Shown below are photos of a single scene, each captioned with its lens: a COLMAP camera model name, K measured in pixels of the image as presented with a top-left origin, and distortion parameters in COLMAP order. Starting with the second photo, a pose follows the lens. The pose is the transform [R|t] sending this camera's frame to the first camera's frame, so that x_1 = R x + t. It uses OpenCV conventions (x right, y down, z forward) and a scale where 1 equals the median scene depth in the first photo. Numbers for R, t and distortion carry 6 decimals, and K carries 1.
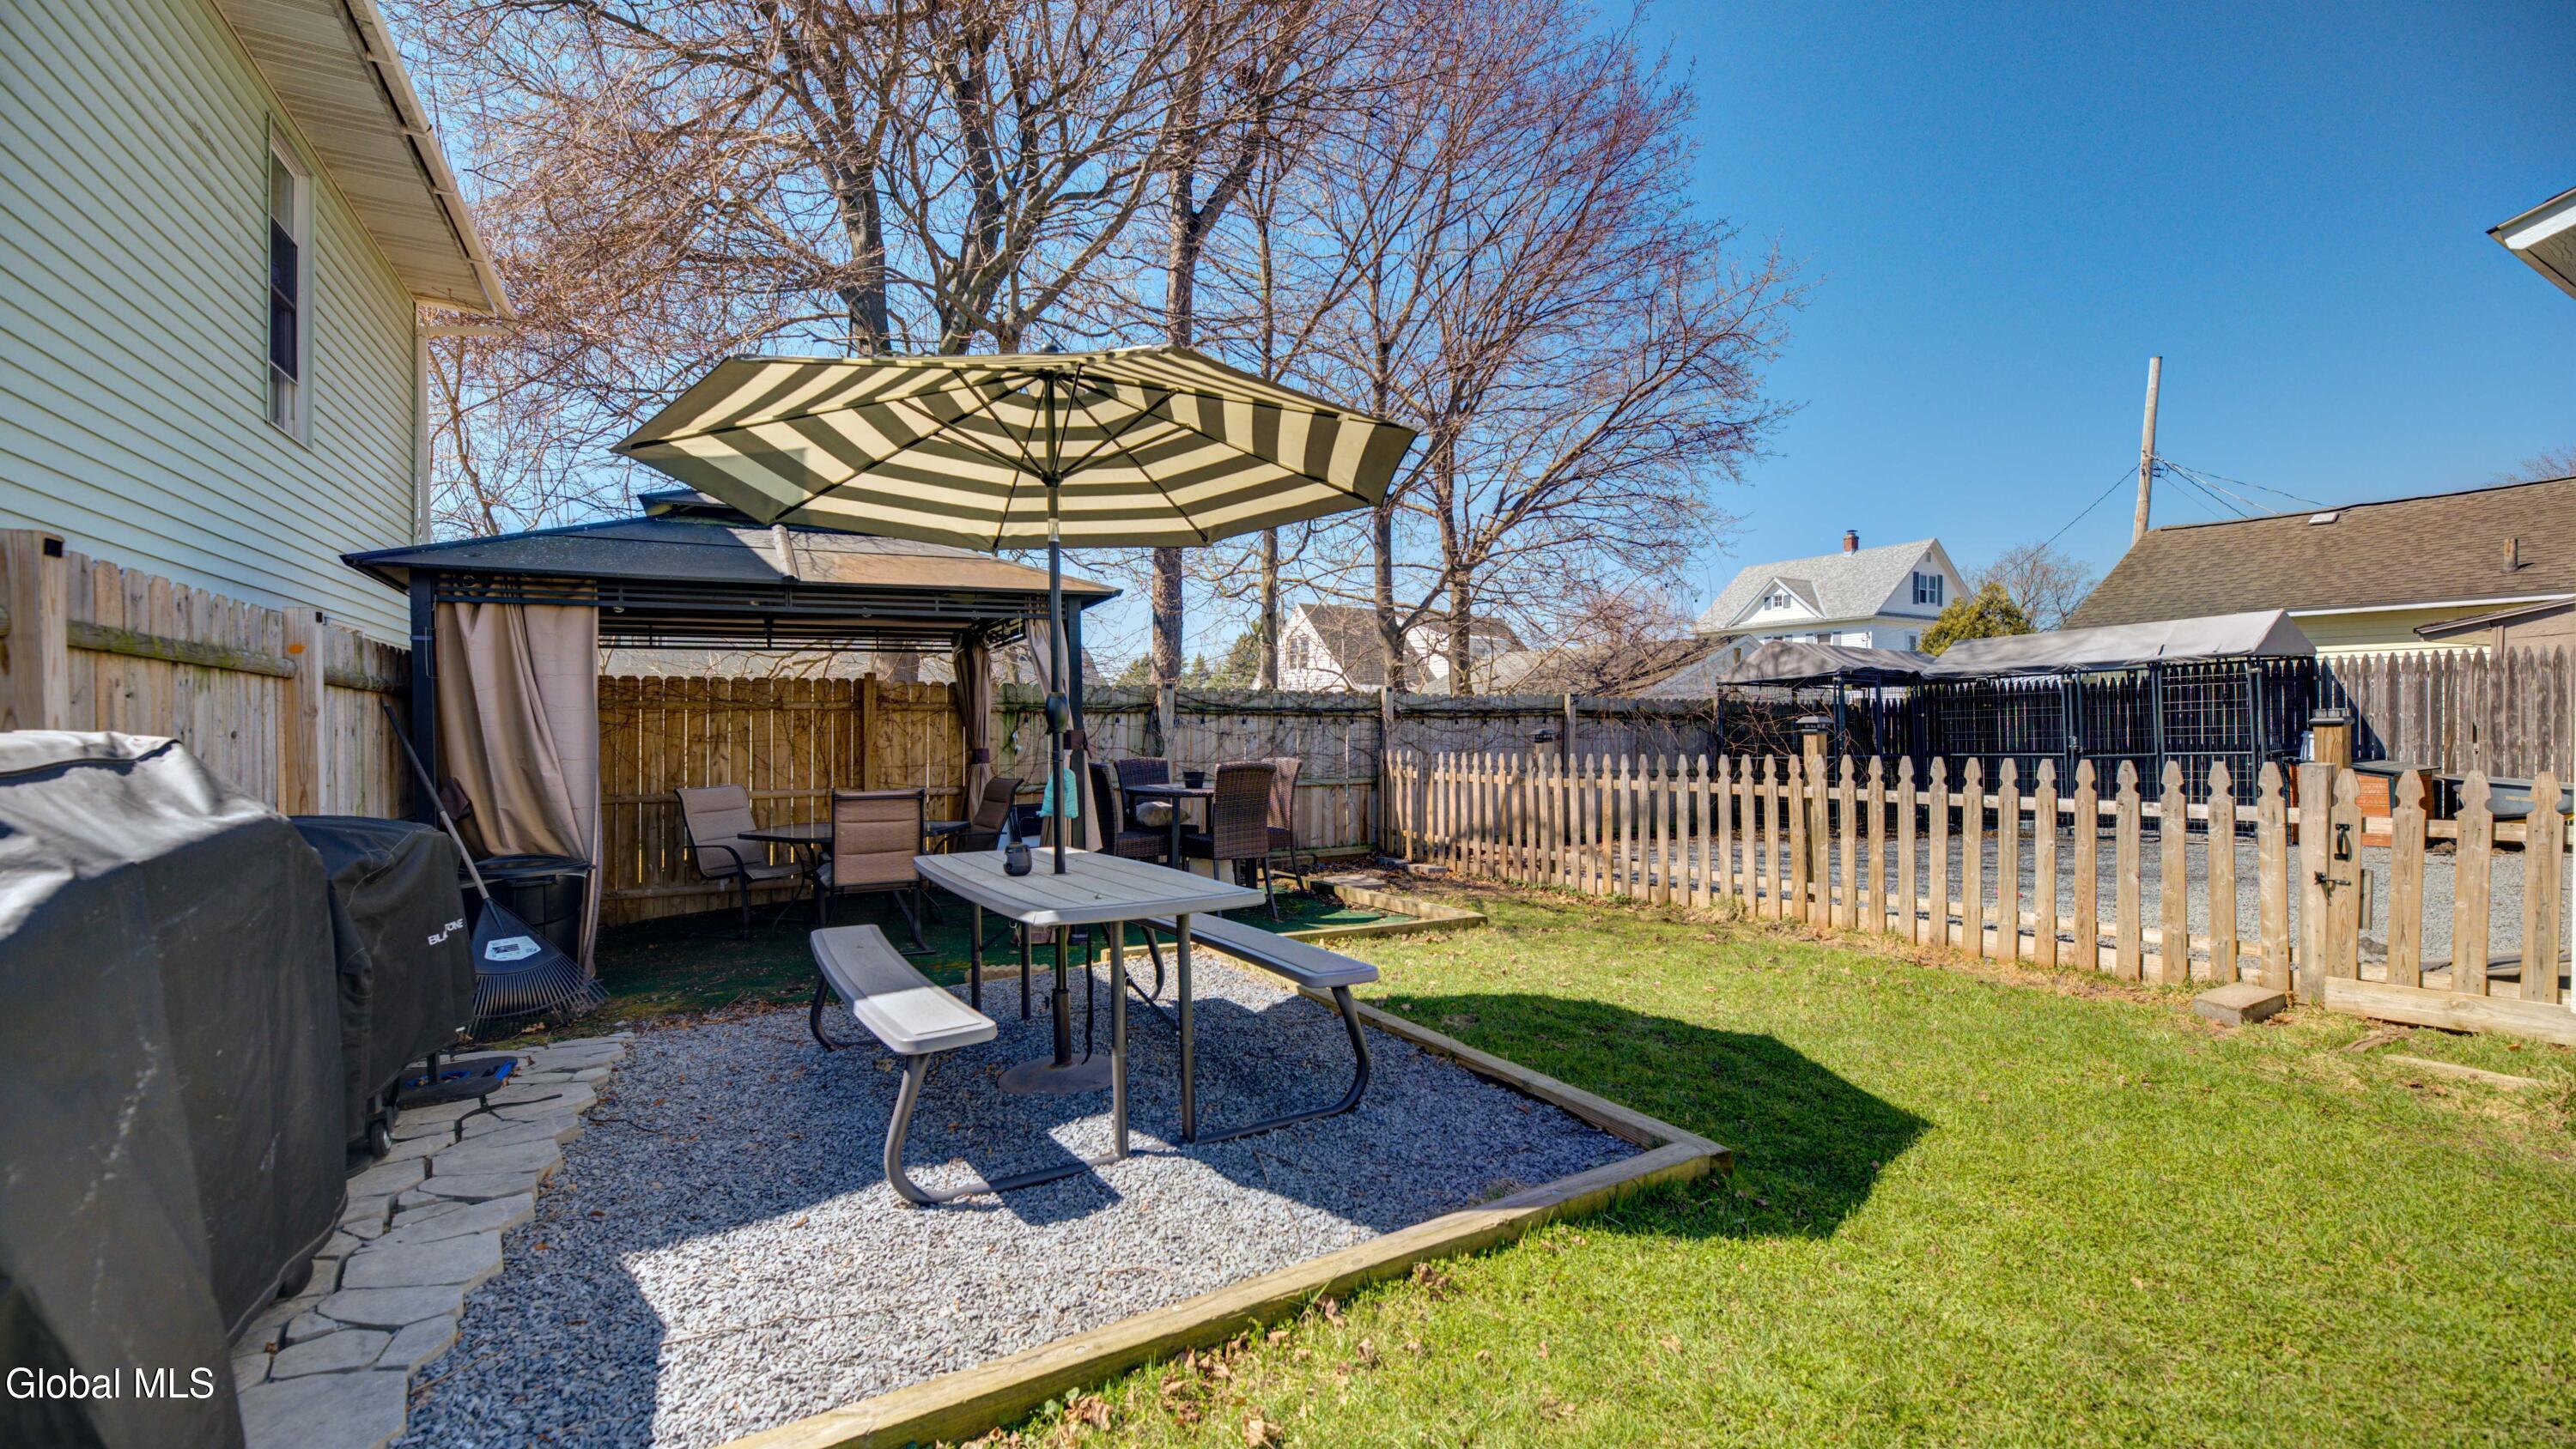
lens RADIAL K [[1059.6, 0, 1292.5], [0, 1059.6, 727.9], [0, 0, 1]] dist [0.000469, -0.000055]
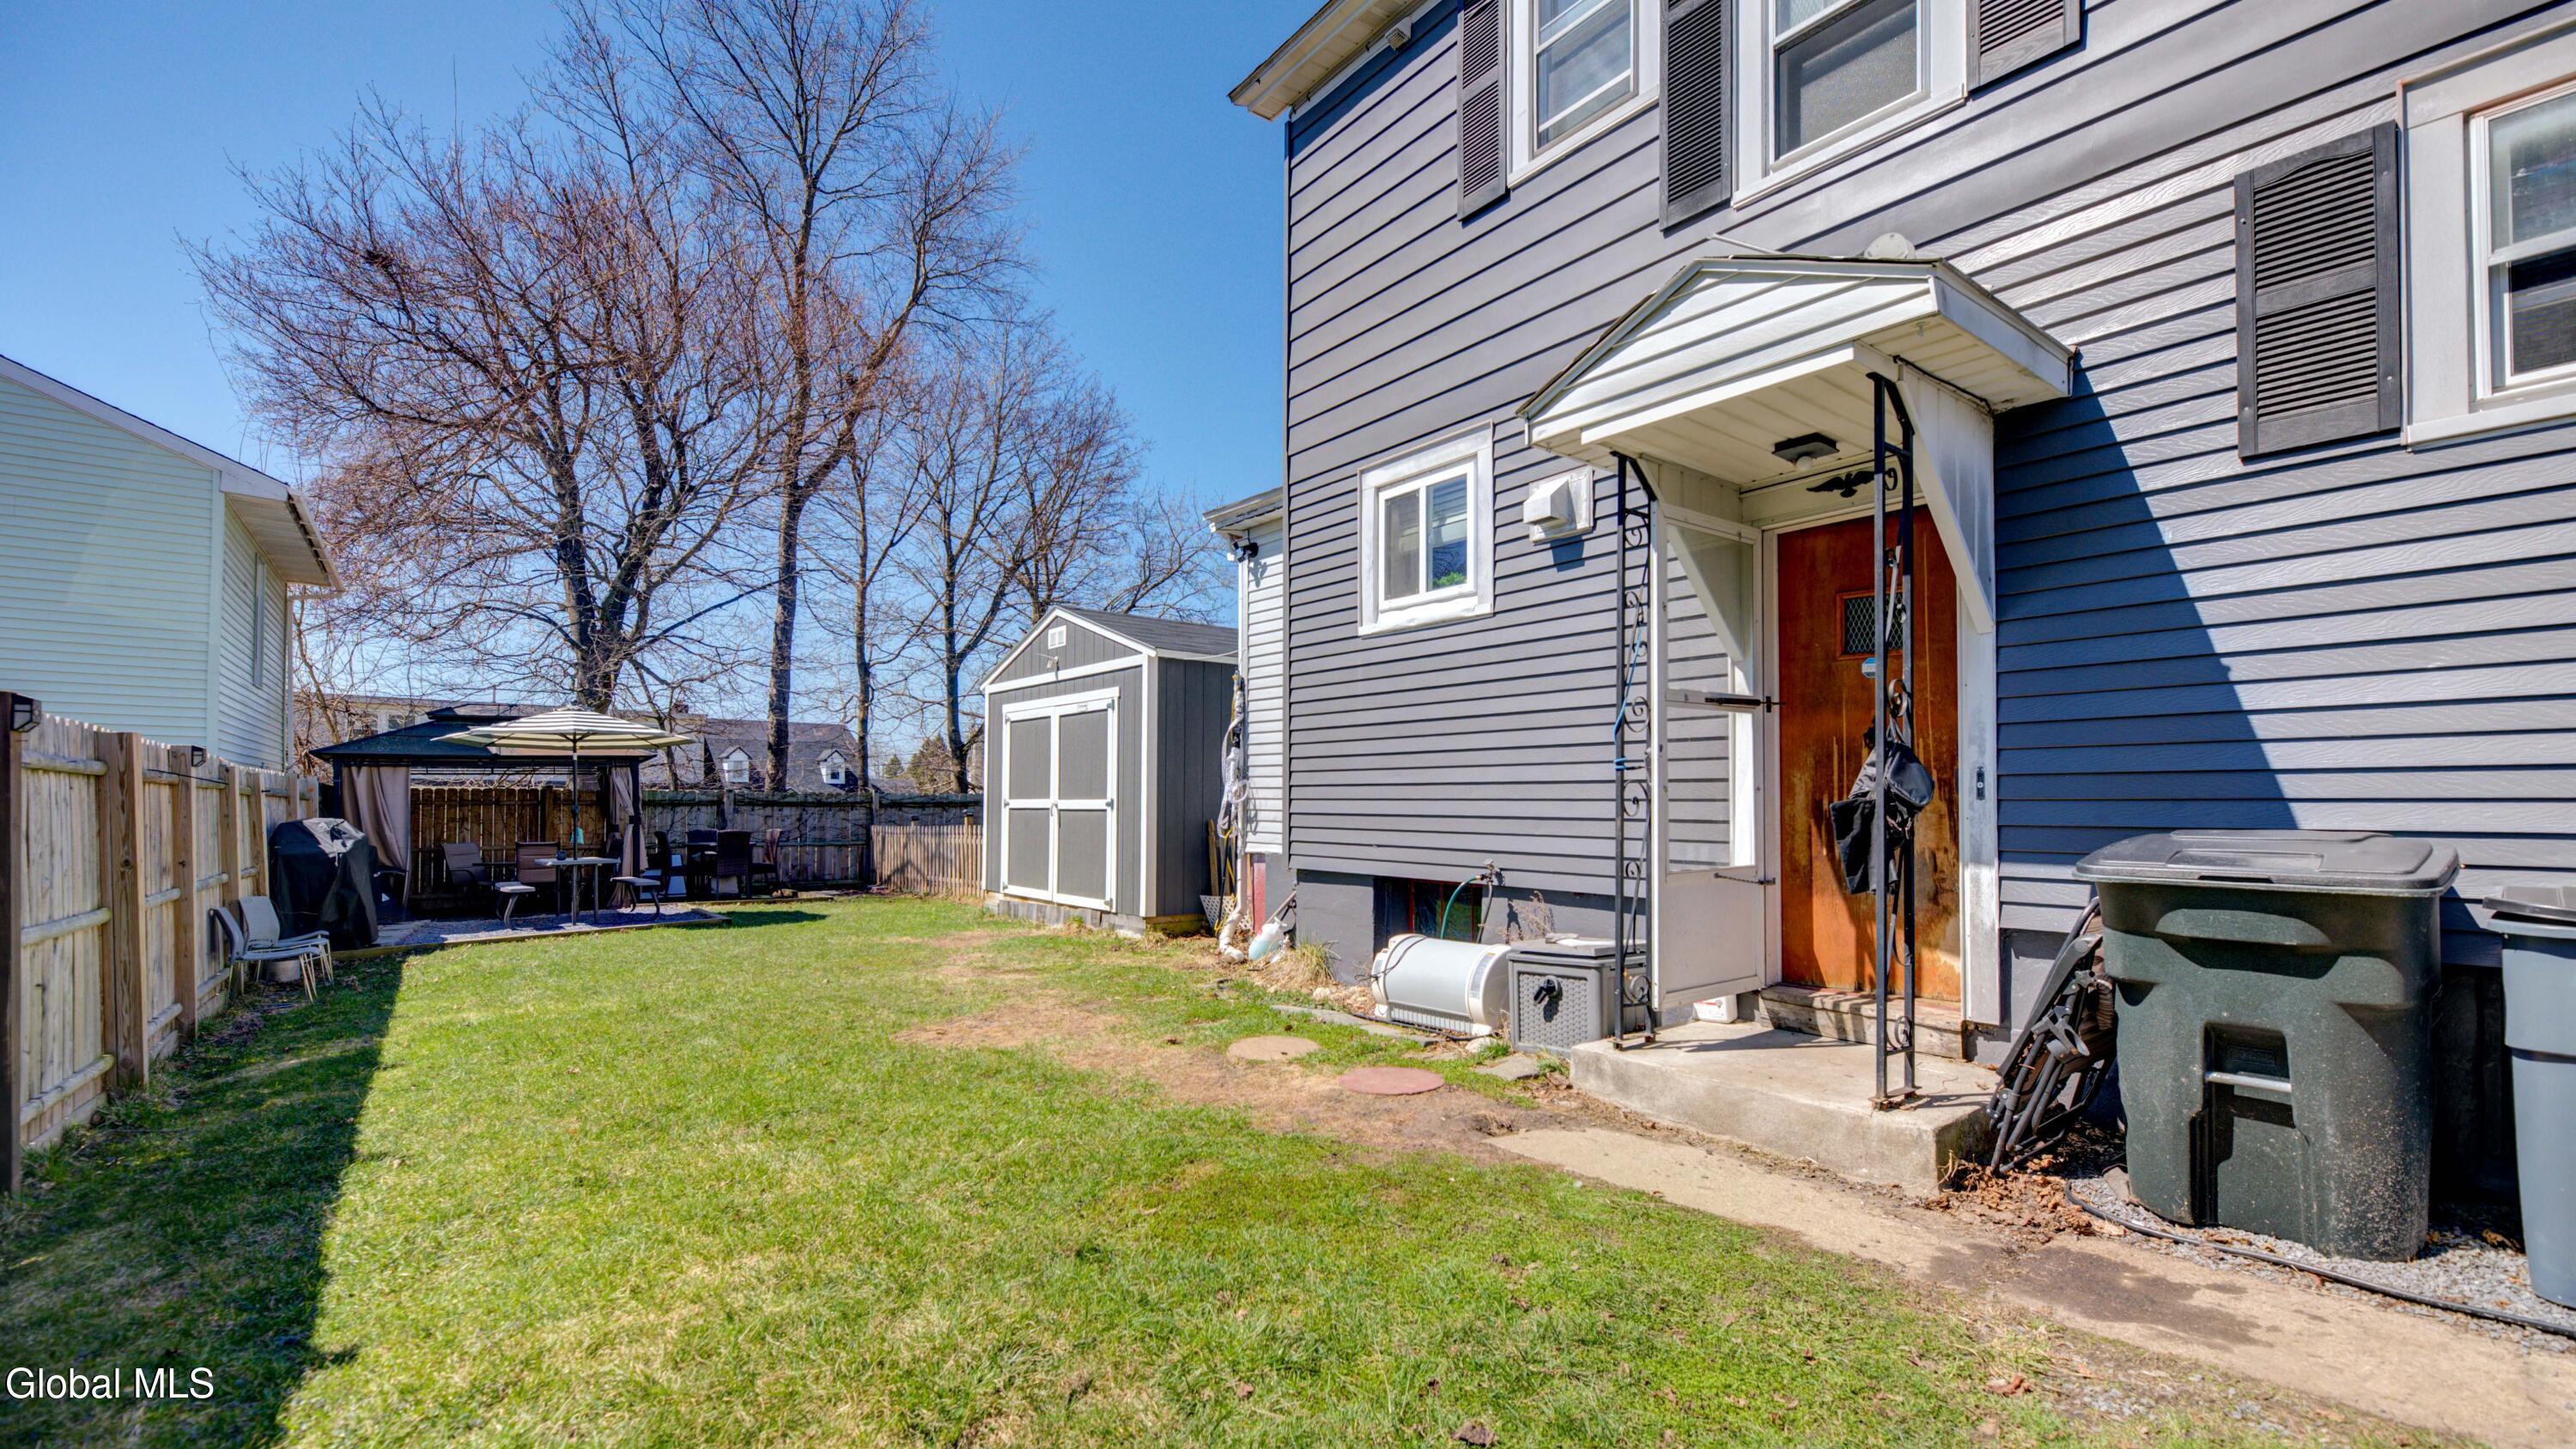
lens RADIAL K [[1059.6, 0, 1257.0], [0, 1059.6, 787.6], [0, 0, 1]] dist [0.000469, -0.000055]
pose [[0.989564, 0.000900, 0.144090, 0.616598], [0.002121, 0.999781, -0.020815, -0.005526], [-0.144077, 0.020903, 0.989346, -1.131022]]
